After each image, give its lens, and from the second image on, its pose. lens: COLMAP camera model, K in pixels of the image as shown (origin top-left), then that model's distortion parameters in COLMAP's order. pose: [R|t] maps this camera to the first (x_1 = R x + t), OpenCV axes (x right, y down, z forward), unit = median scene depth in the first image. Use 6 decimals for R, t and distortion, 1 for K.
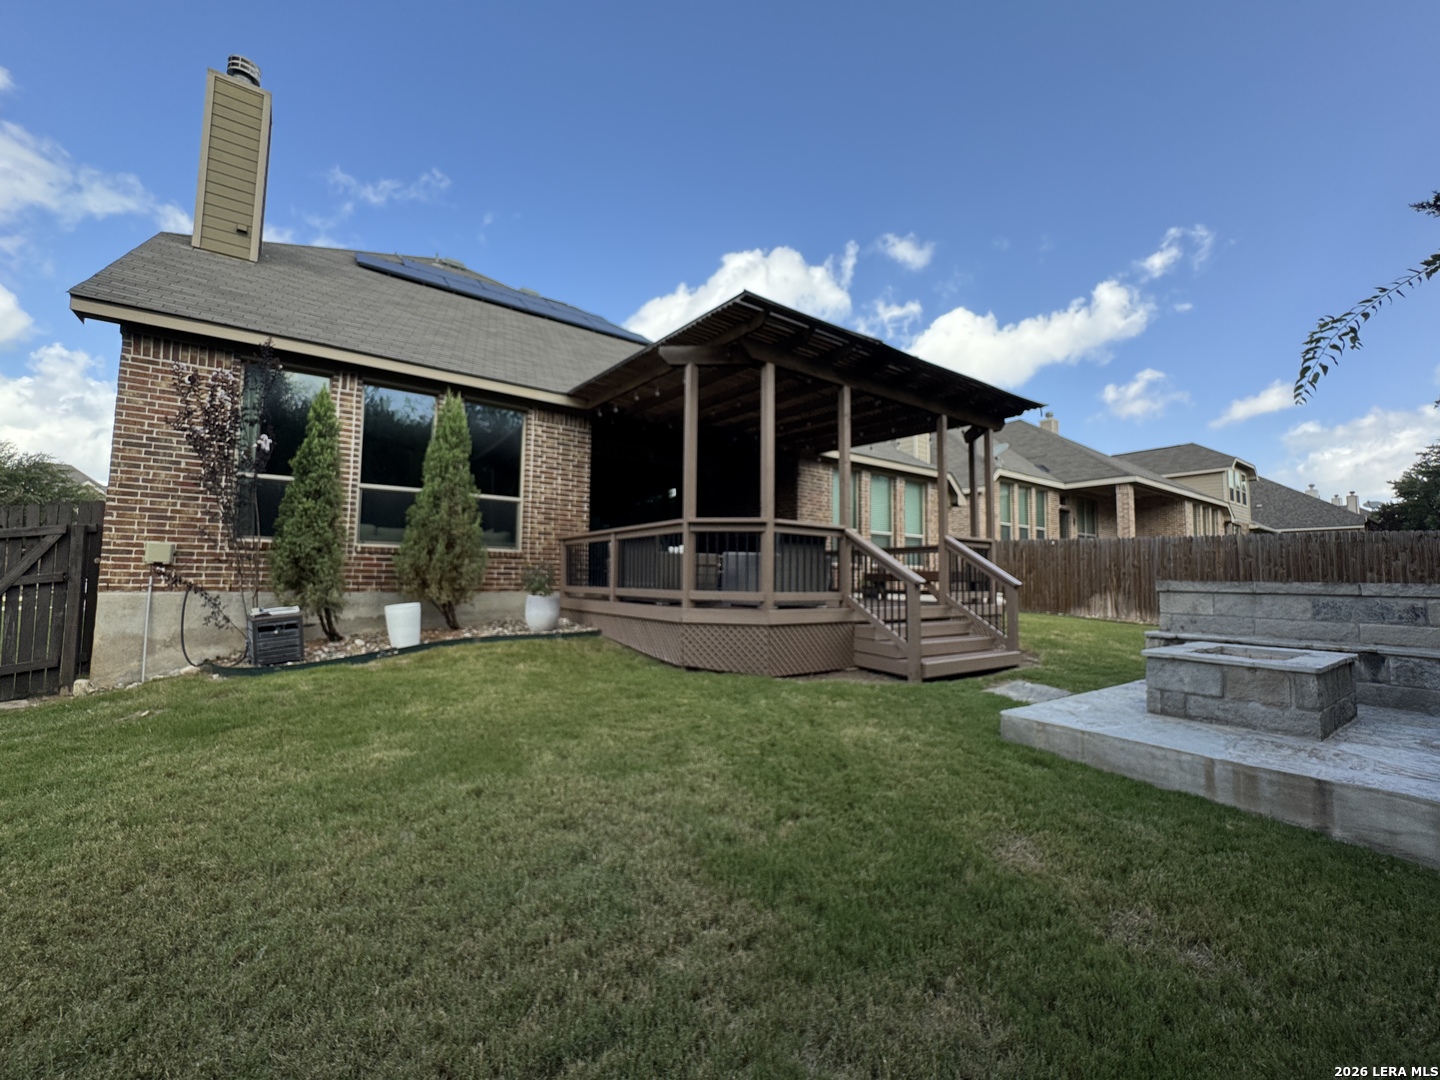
lens RADIAL K [[583.8, 0, 720.0], [0, 583.8, 540.0], [0, 0, 1]] dist [-0.000493, -0.000190]
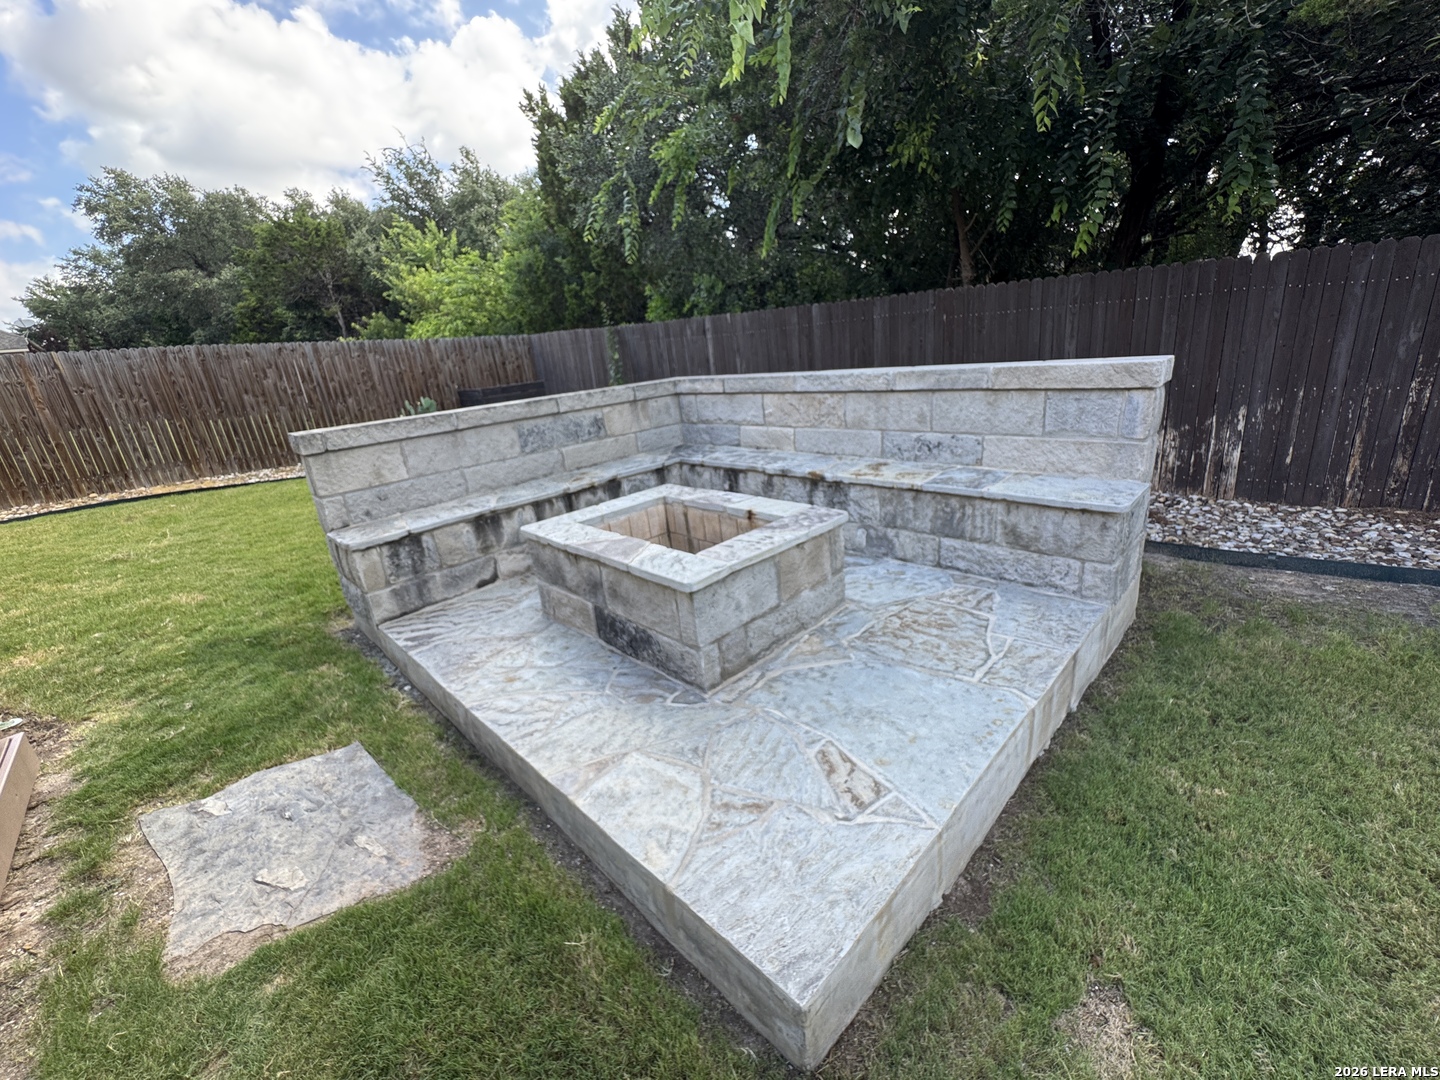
lens RADIAL K [[583.8, 0, 720.0], [0, 583.8, 540.0], [0, 0, 1]] dist [-0.000493, -0.000190]
pose [[-0.156633, -0.311655, 0.937197, 0.254141], [0.034167, 0.946631, 0.320503, 0.011552], [-0.987066, 0.082222, -0.137625, 0.864899]]
